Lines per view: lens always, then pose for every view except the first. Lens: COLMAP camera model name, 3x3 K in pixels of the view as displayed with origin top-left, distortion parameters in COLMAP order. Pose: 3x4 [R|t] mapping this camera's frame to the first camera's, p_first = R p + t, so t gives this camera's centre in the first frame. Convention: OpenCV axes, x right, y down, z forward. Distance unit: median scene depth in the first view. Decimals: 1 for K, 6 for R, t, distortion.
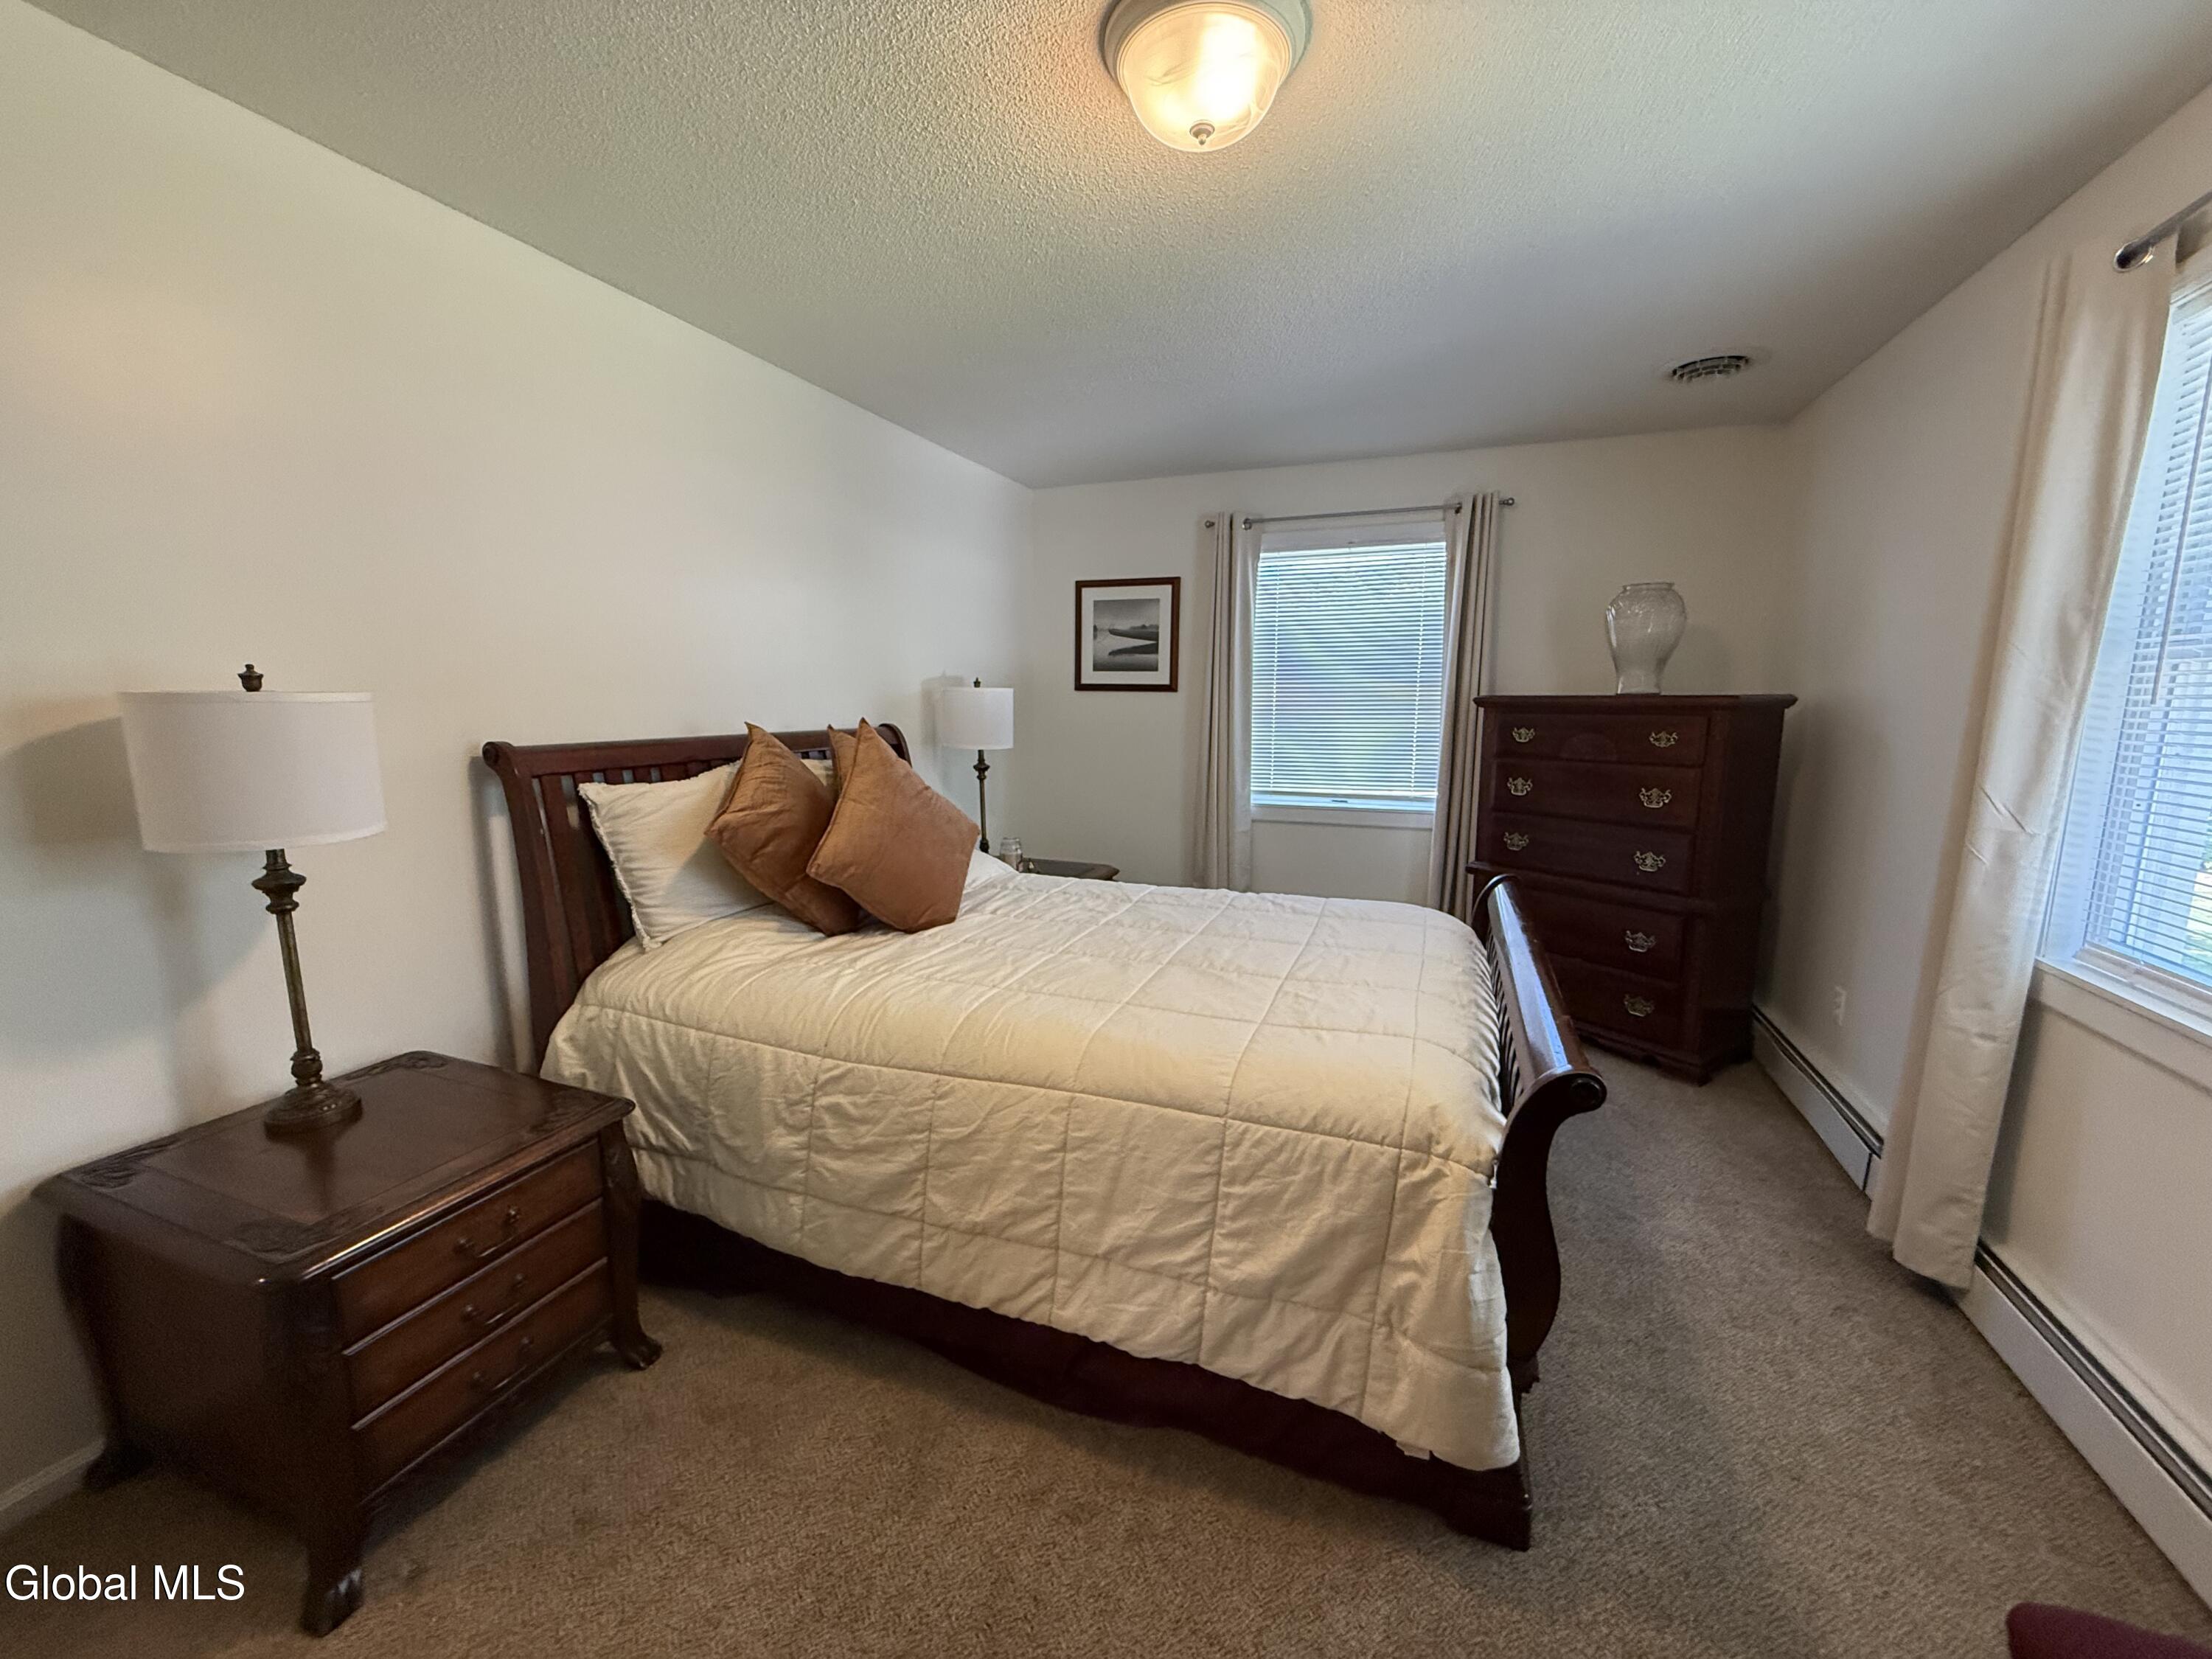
lens RADIAL K [[882.1, 0, 1100.8], [0, 882.1, 832.0], [0, 0, 1]] dist [-0.000125, -0.000307]
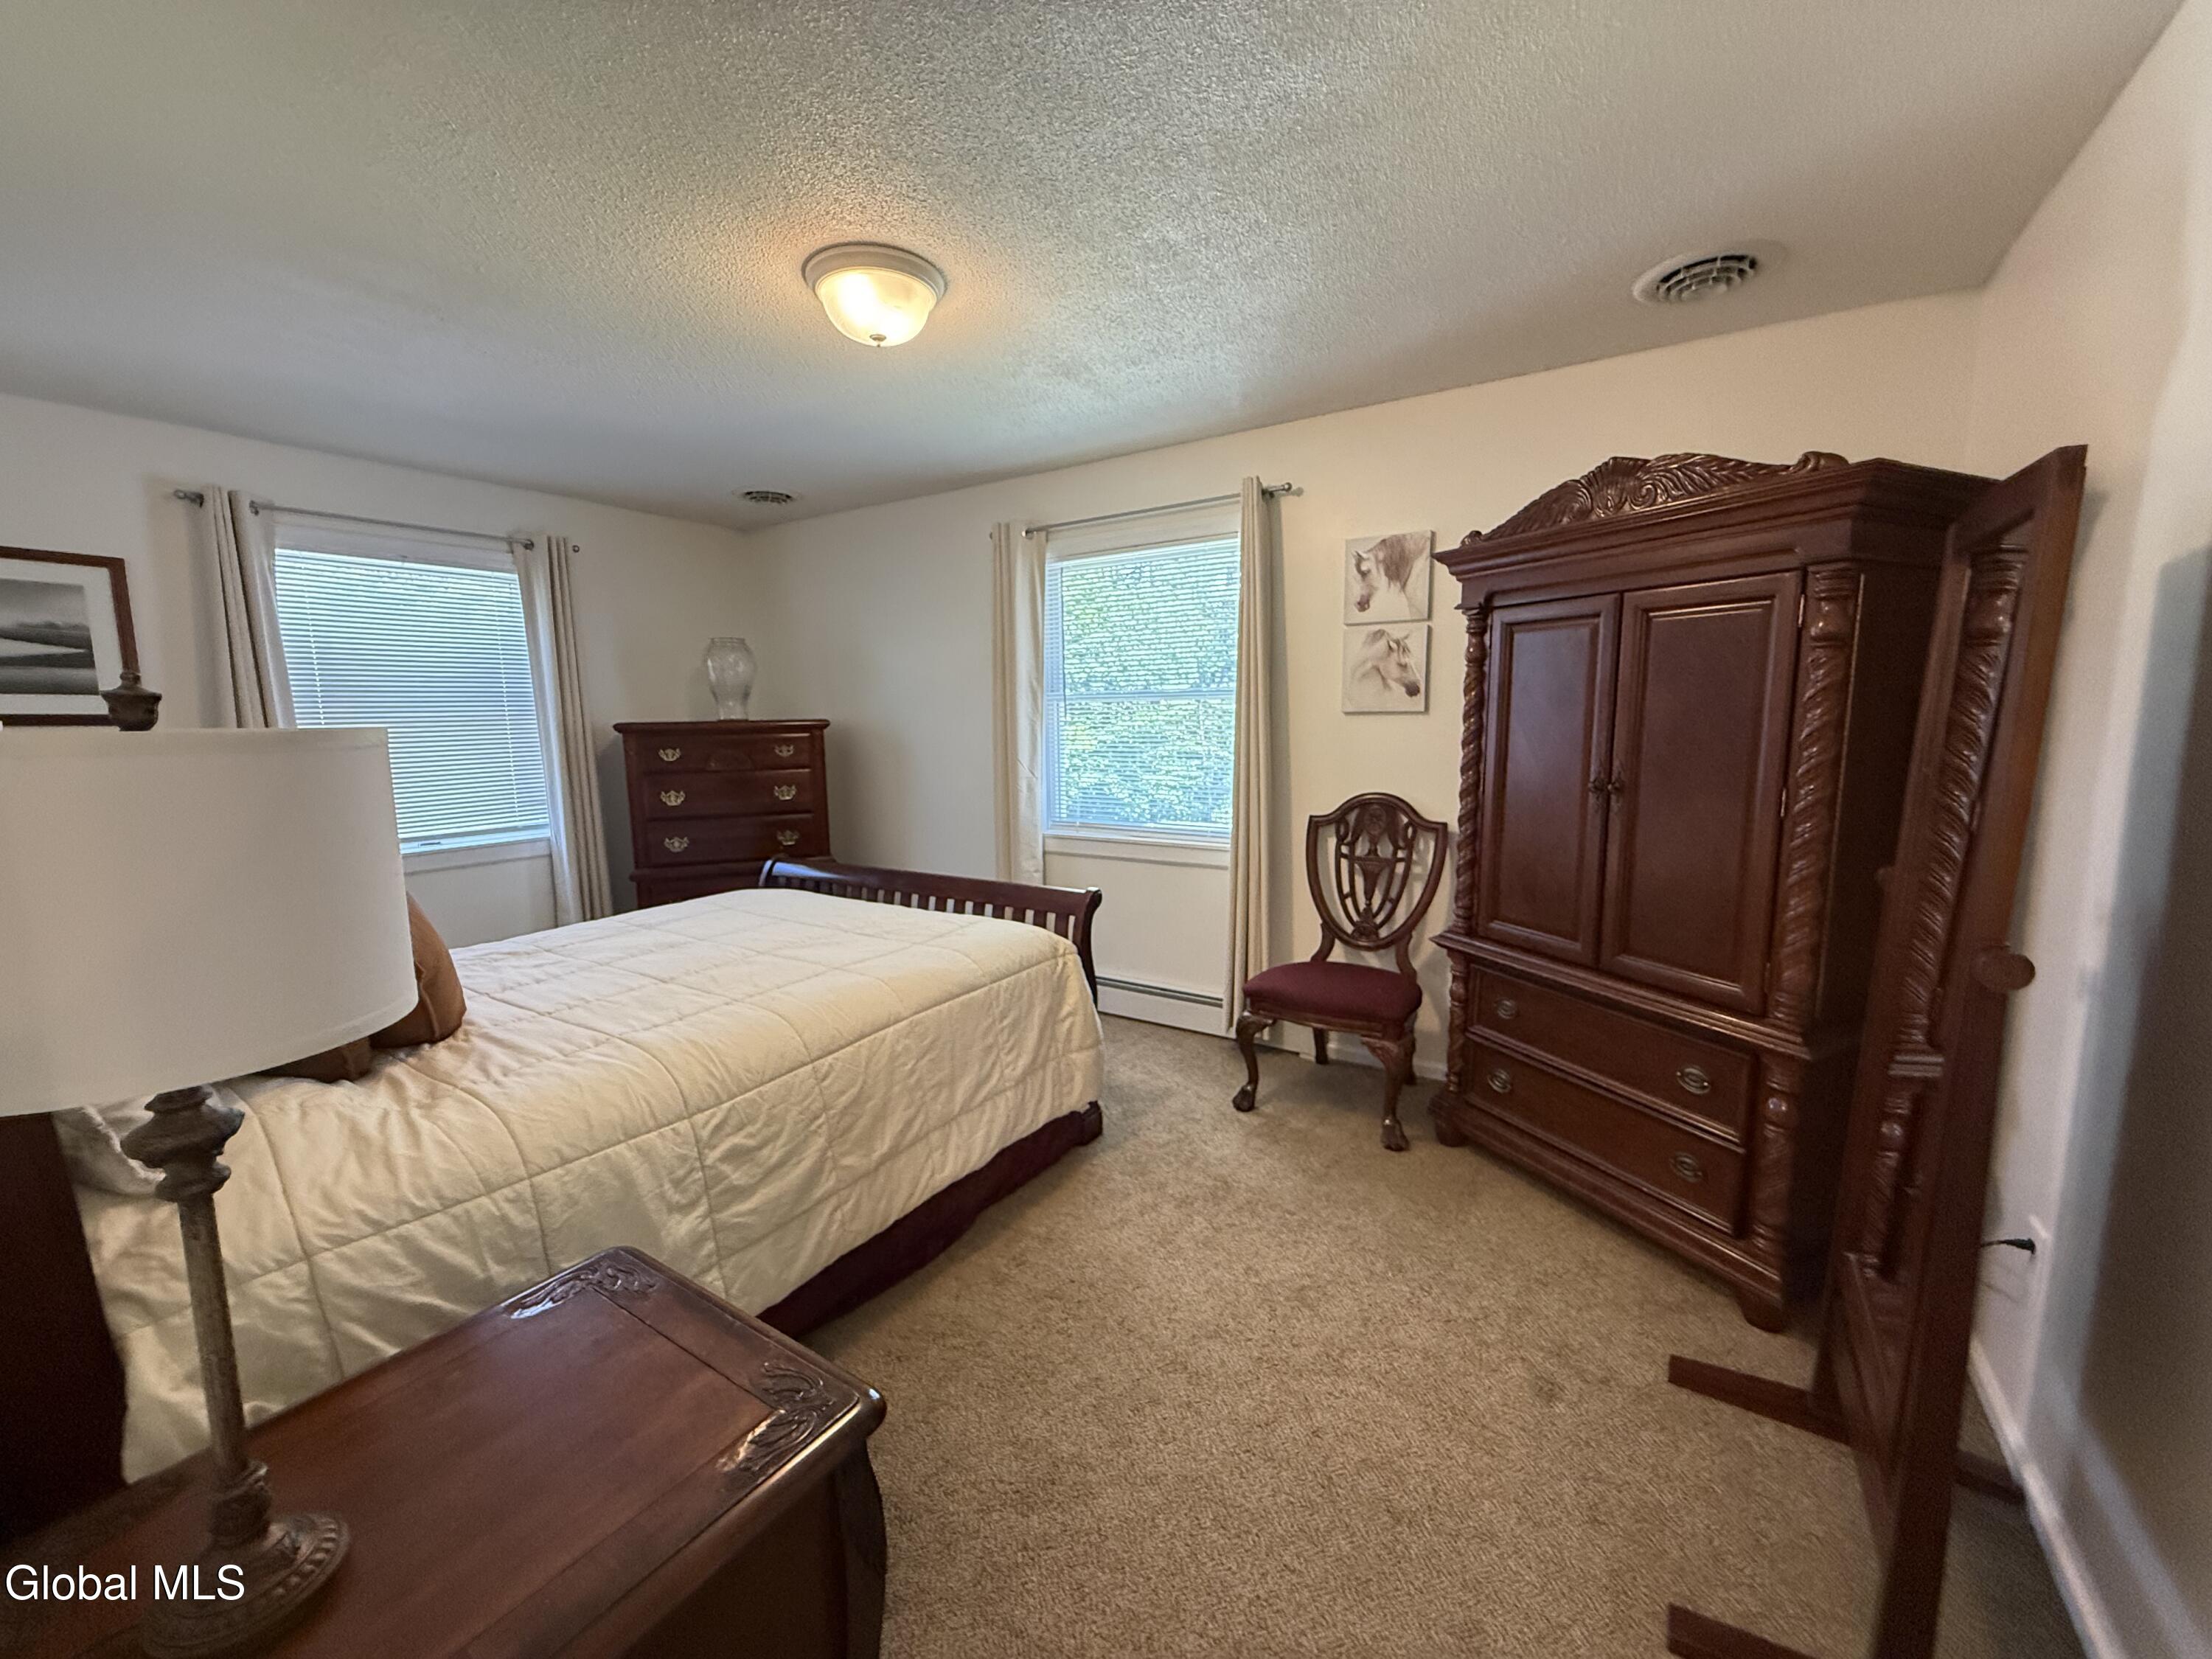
lens RADIAL K [[882.1, 0, 1100.8], [0, 882.1, 832.0], [0, 0, 1]] dist [-0.000125, -0.000307]
pose [[0.206444, -0.133807, 0.969266, -1.091296], [0.165144, 0.981159, 0.100275, -0.058169], [-0.964421, 0.139367, 0.224652, 0.344919]]
